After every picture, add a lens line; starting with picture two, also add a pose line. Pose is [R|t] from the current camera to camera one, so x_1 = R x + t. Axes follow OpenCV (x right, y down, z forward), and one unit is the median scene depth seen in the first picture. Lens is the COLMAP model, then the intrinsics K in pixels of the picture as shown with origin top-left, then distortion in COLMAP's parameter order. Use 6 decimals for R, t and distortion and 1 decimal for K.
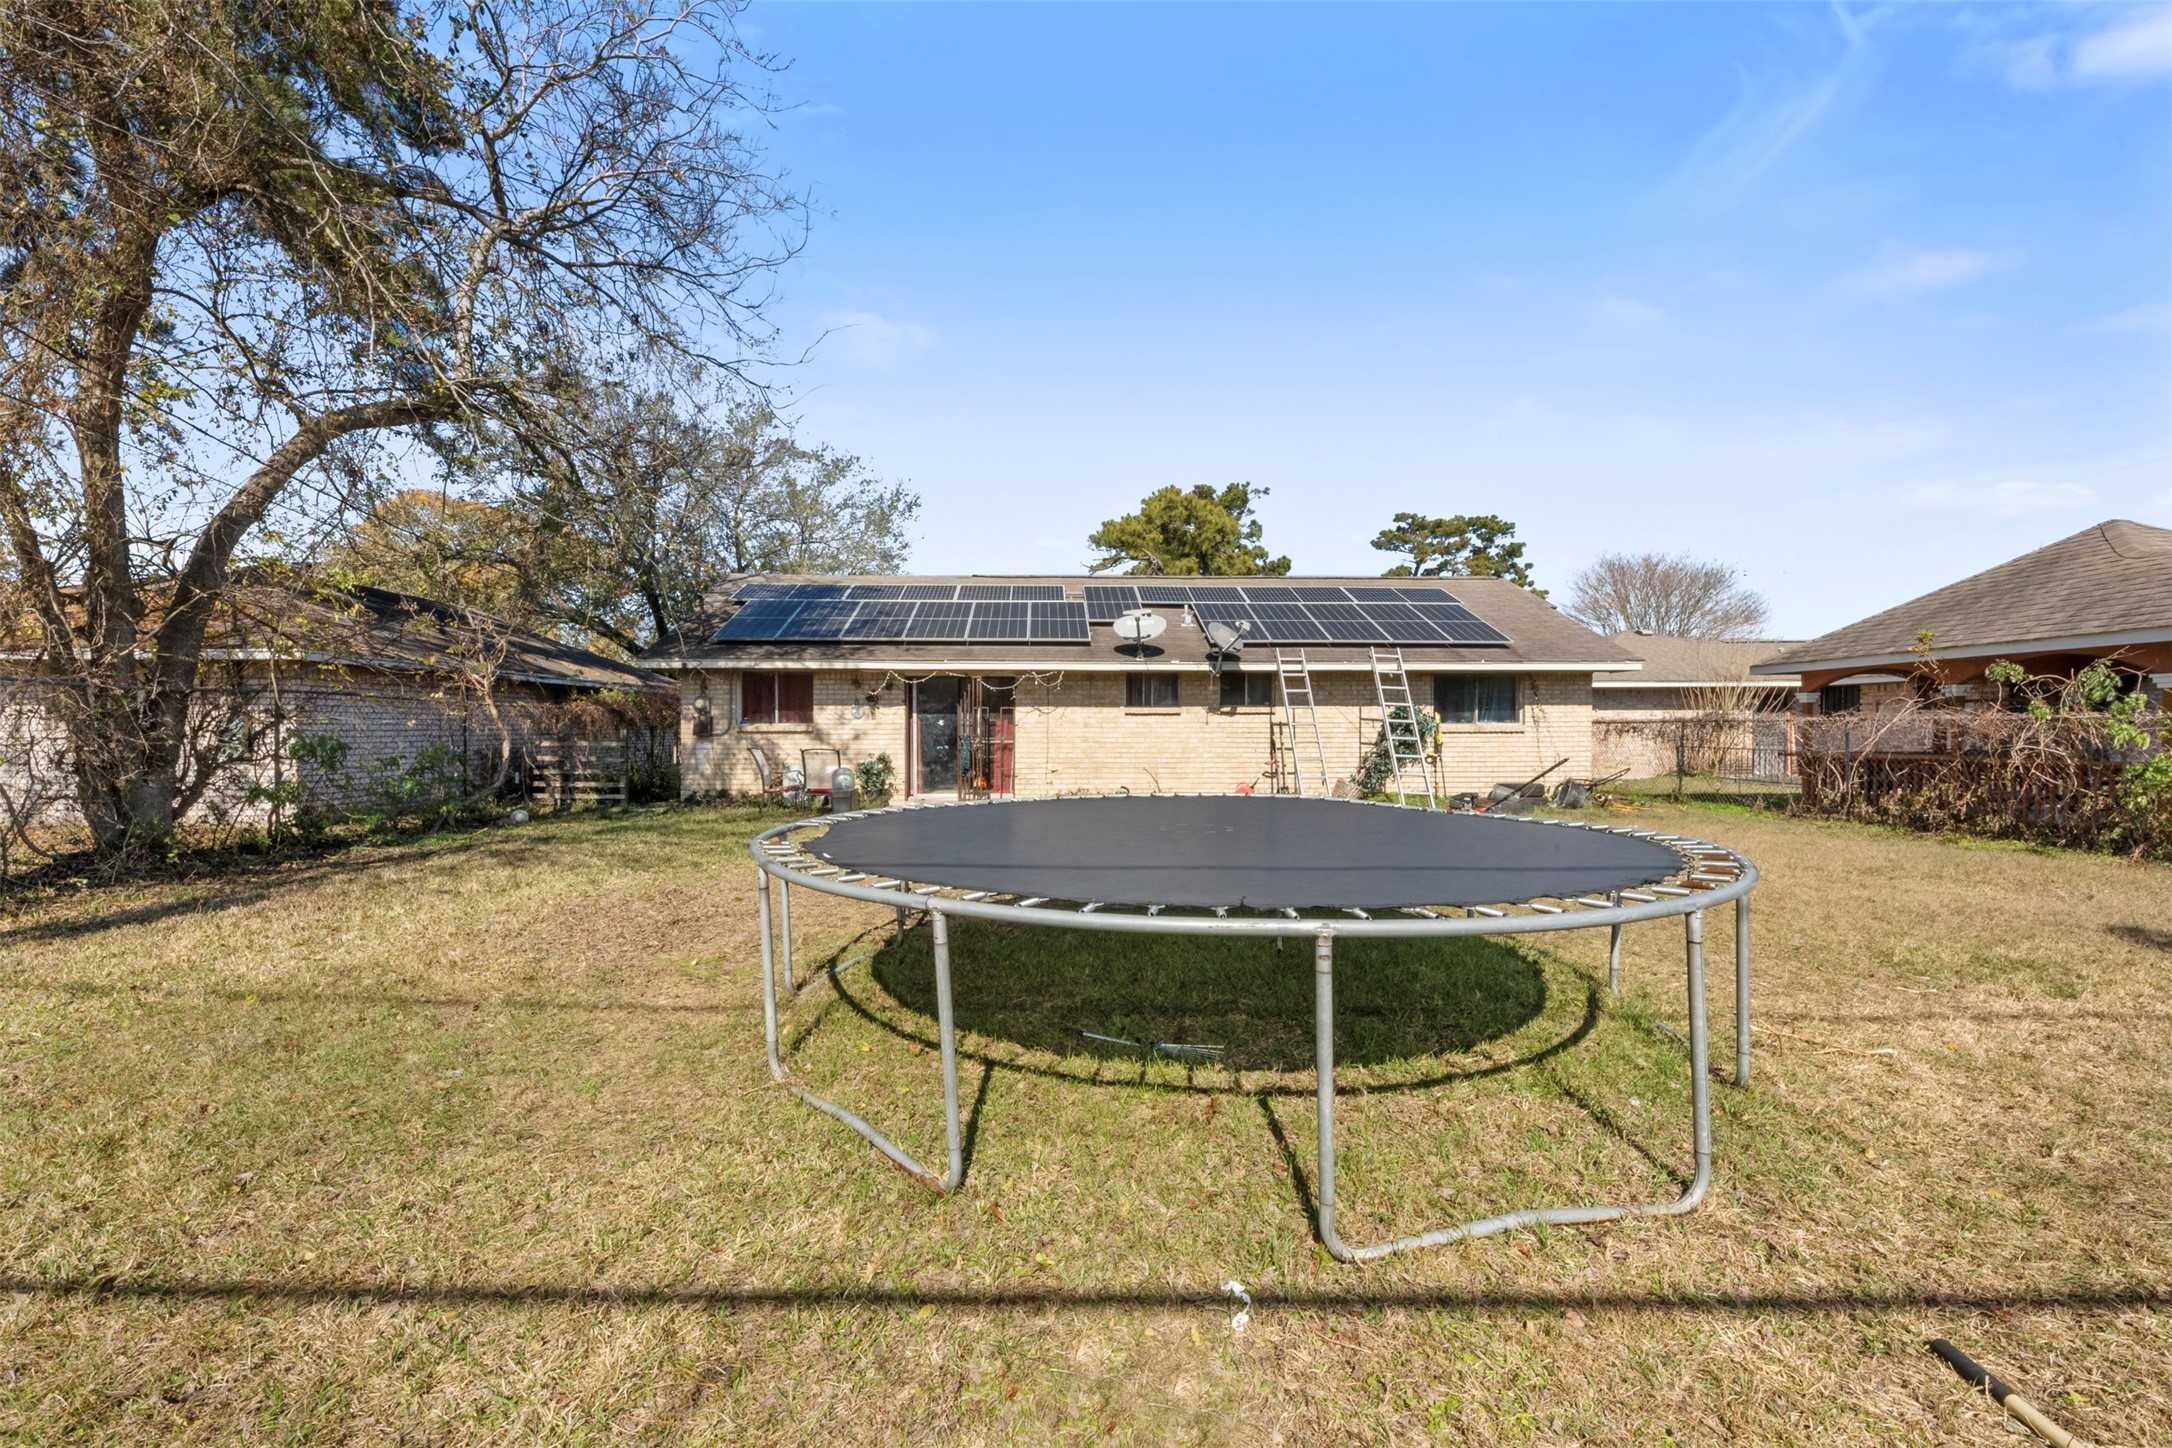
lens RADIAL K [[847.5, 0, 1086.0], [0, 847.5, 724.0], [0, 0, 1]] dist [0.000697, -0.000005]
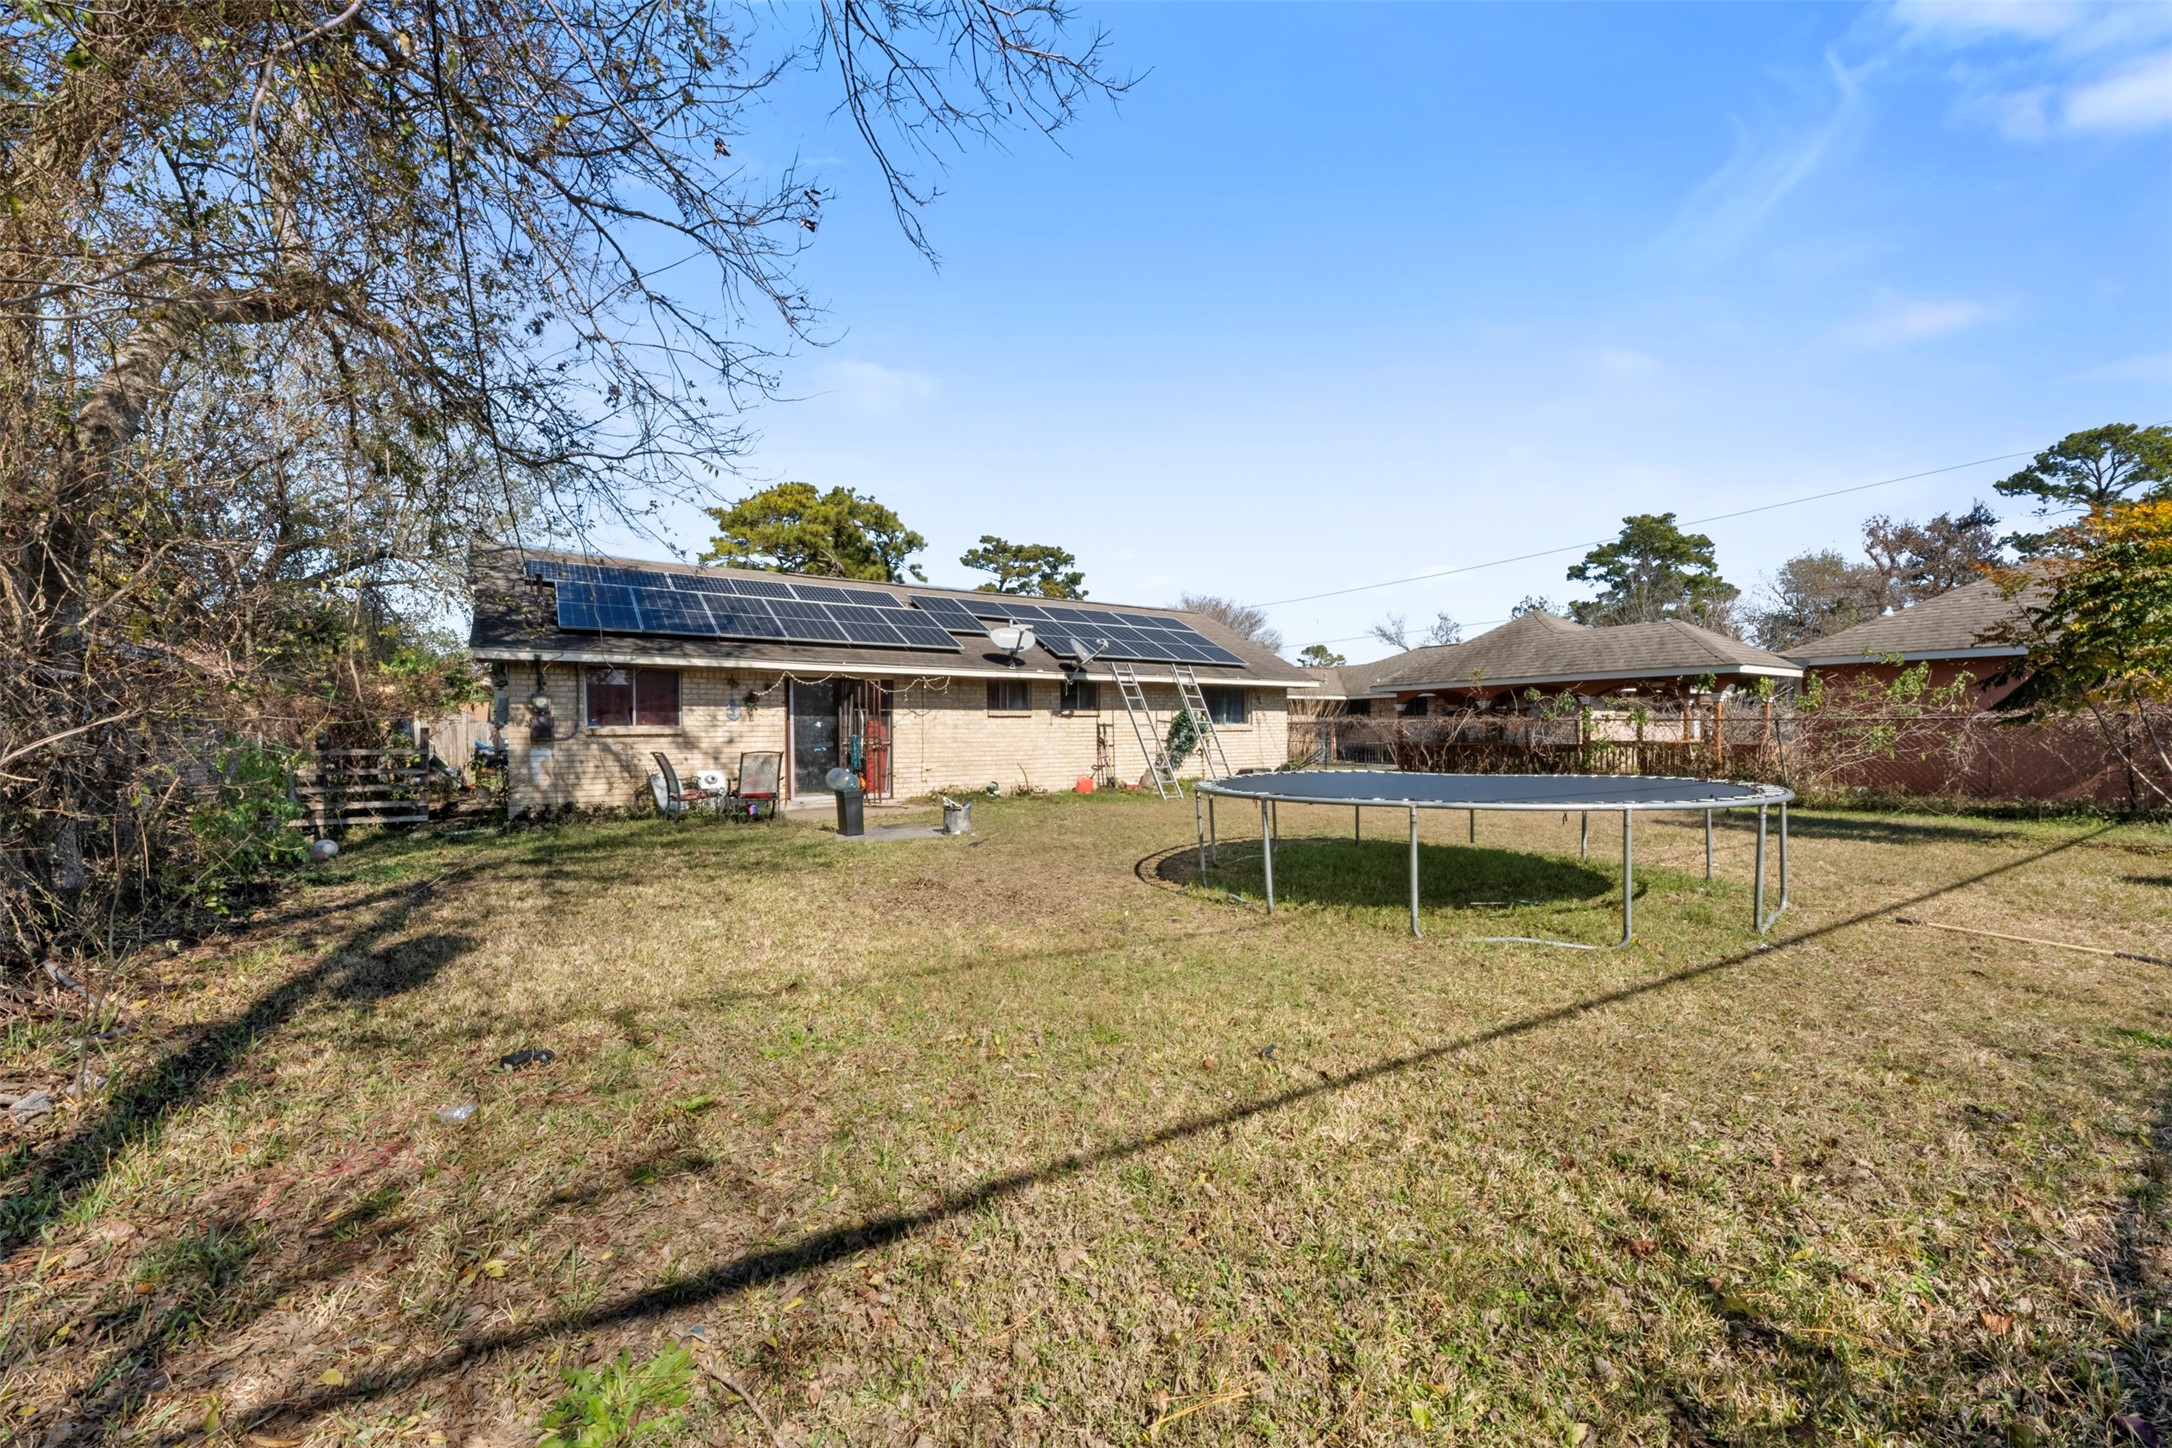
lens RADIAL K [[847.5, 0, 1086.0], [0, 847.5, 724.0], [0, 0, 1]] dist [0.000697, -0.000005]
pose [[0.842005, -0.001791, 0.539467, -0.445302], [0.003743, 0.999990, -0.002522, 0.001530], [-0.539457, 0.004143, 0.842003, -0.002359]]
